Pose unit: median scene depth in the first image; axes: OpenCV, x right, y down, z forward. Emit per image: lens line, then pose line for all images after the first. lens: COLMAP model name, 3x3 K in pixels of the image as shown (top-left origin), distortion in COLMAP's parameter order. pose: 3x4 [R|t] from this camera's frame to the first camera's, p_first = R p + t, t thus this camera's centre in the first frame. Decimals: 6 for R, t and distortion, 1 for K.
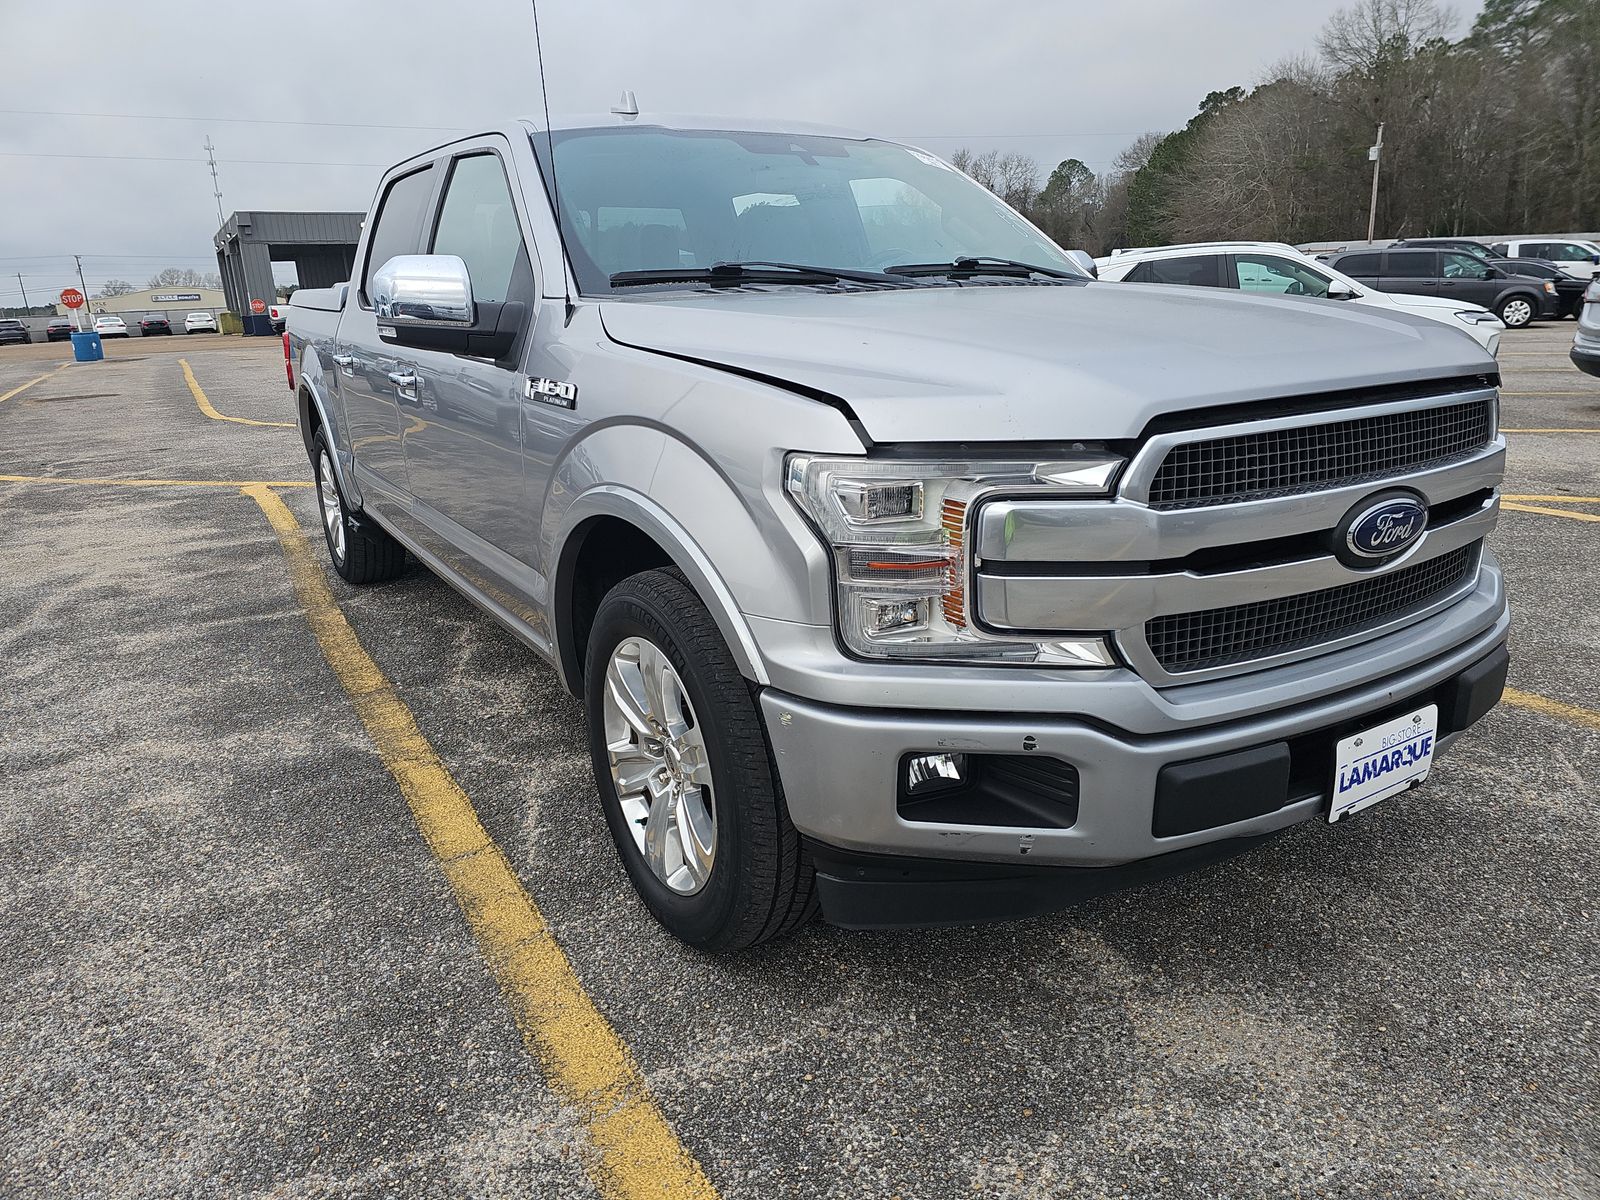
lens RADIAL K [[1061.5, 0, 795.6], [0, 1061.5, 597.2], [0, 0, 1]] dist [0.045310, -0.044003]
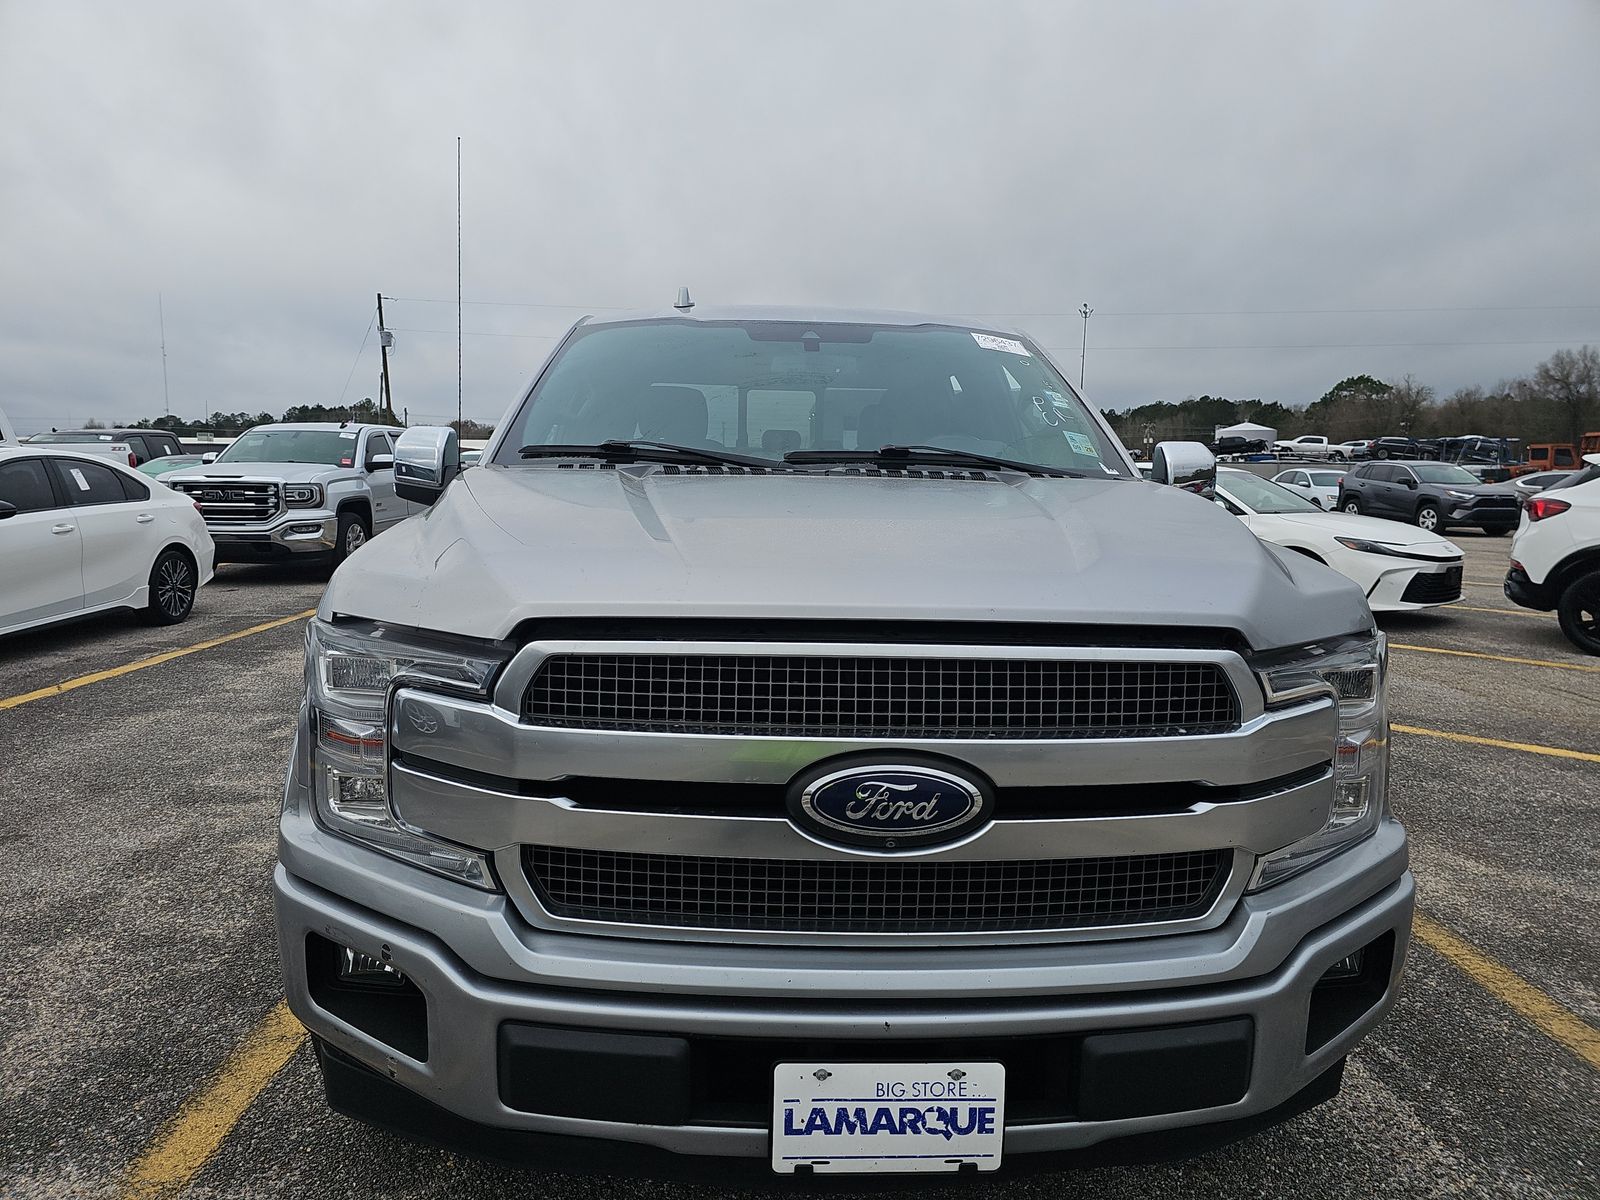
lens RADIAL K [[1061.5, 0, 802.1], [0, 1061.5, 597.4], [0, 0, 1]] dist [0.045310, -0.044003]
pose [[0.866792, 0.102269, -0.488071, 0.838564], [-0.173922, 0.979286, -0.103679, -0.114882], [0.467358, 0.174754, 0.866624, 0.270150]]
